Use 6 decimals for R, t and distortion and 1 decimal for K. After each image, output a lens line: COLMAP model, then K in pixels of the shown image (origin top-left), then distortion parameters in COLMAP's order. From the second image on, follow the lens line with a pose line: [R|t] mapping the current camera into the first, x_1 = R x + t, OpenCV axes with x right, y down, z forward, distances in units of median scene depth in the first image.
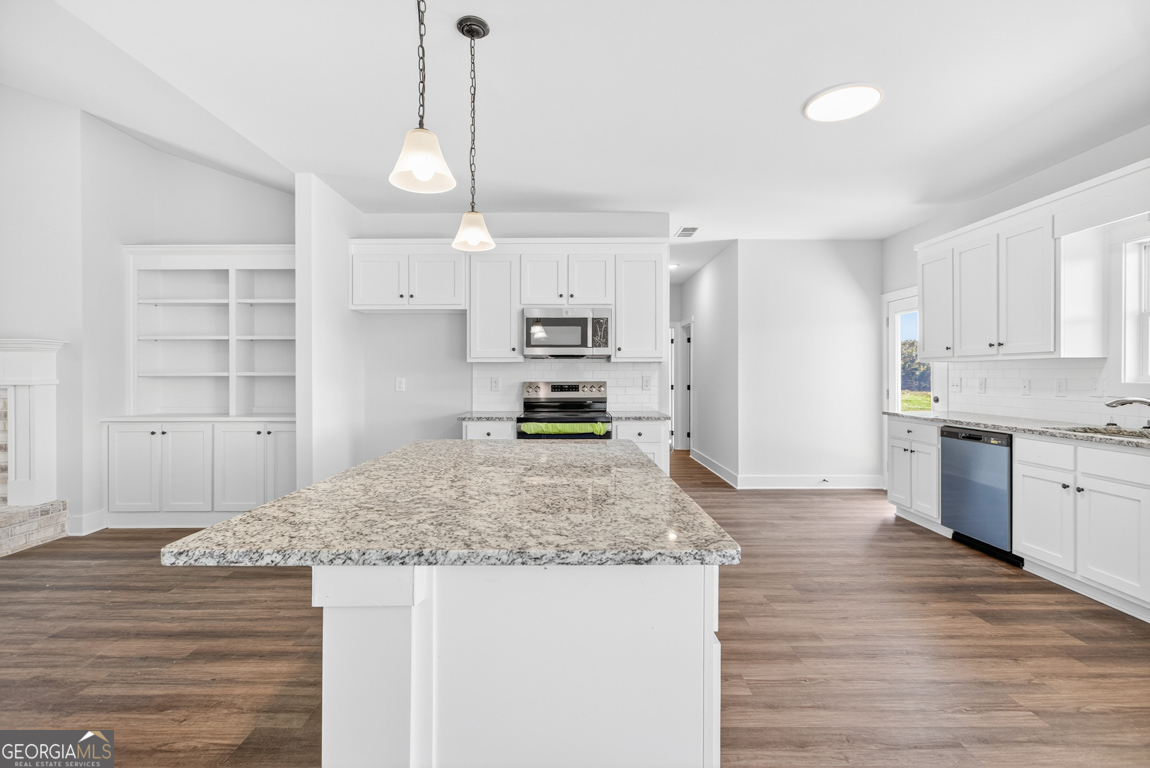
lens RADIAL K [[511.6, 0, 576.2], [0, 511.6, 378.6], [0, 0, 1]] dist [-0.007712, 0.001021]
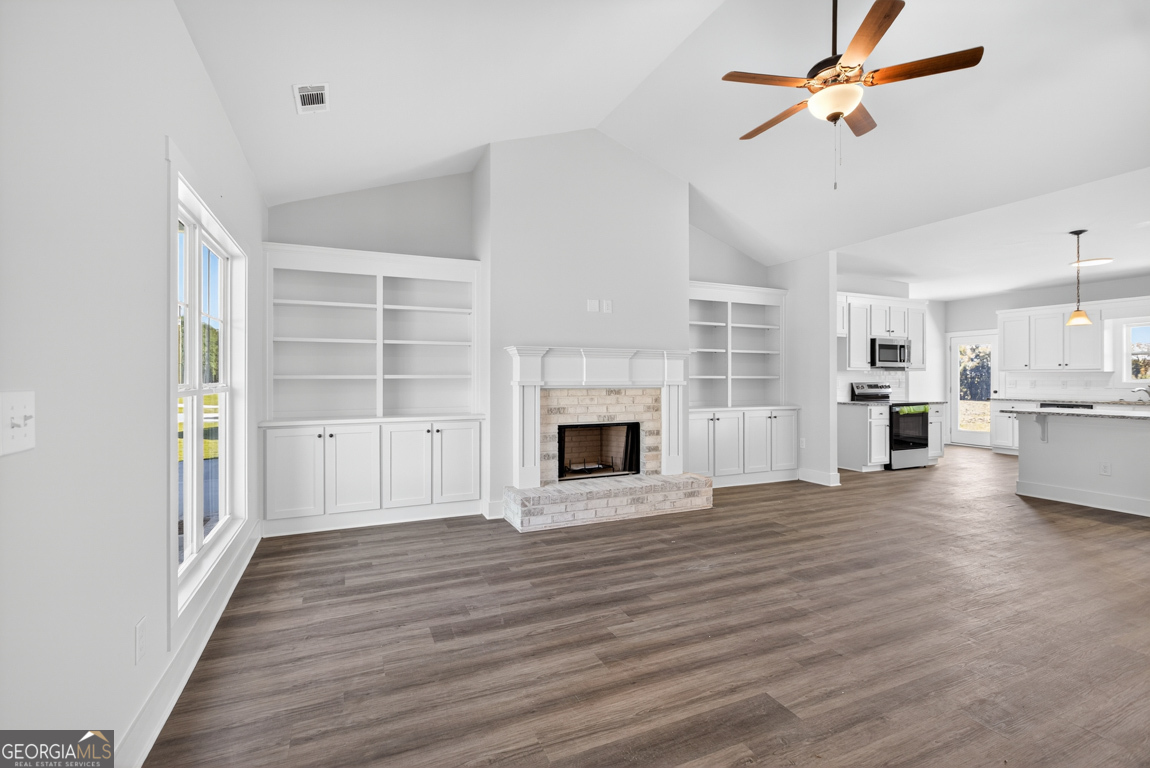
lens RADIAL K [[511.6, 0, 576.2], [0, 511.6, 378.6], [0, 0, 1]] dist [-0.007712, 0.001021]
pose [[0.916820, 0.002469, 0.399294, -1.669381], [-0.000402, 0.999986, -0.005261, 0.002736], [-0.399301, 0.004663, 0.916808, -0.125166]]
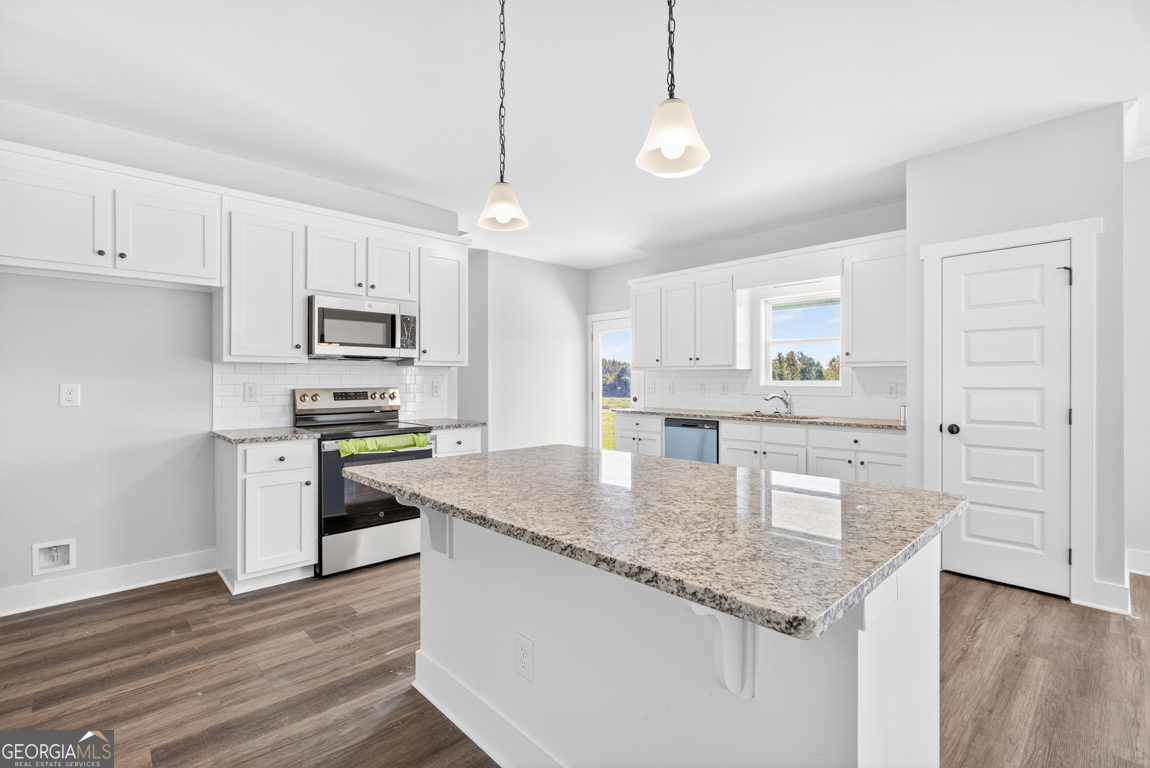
lens RADIAL K [[512.4, 0, 575.0], [0, 512.4, 384.0], [0, 0, 1]] dist [-0.002007, 0.000457]
pose [[0.733061, -0.003456, 0.680154, -0.347714], [0.003205, 0.999994, 0.001628, -0.000788], [-0.680155, 0.000986, 0.733067, 0.152994]]
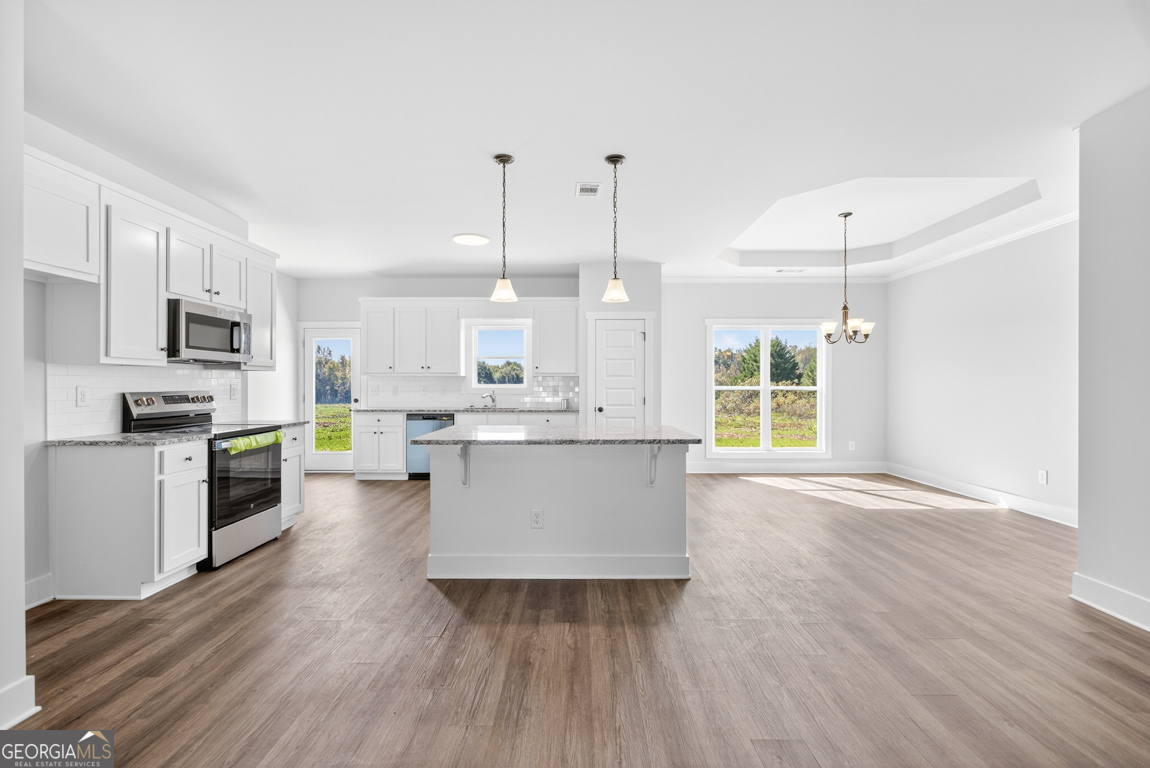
lens RADIAL K [[514.0, 0, 563.0], [0, 514.0, 384.3], [0, 0, 1]] dist [0.001068, 0.000462]
pose [[0.034740, 0.001179, 0.999396, -0.889115], [0.004410, 0.999989, -0.001333, -0.001398], [-0.999387, 0.004453, 0.034734, 0.384635]]
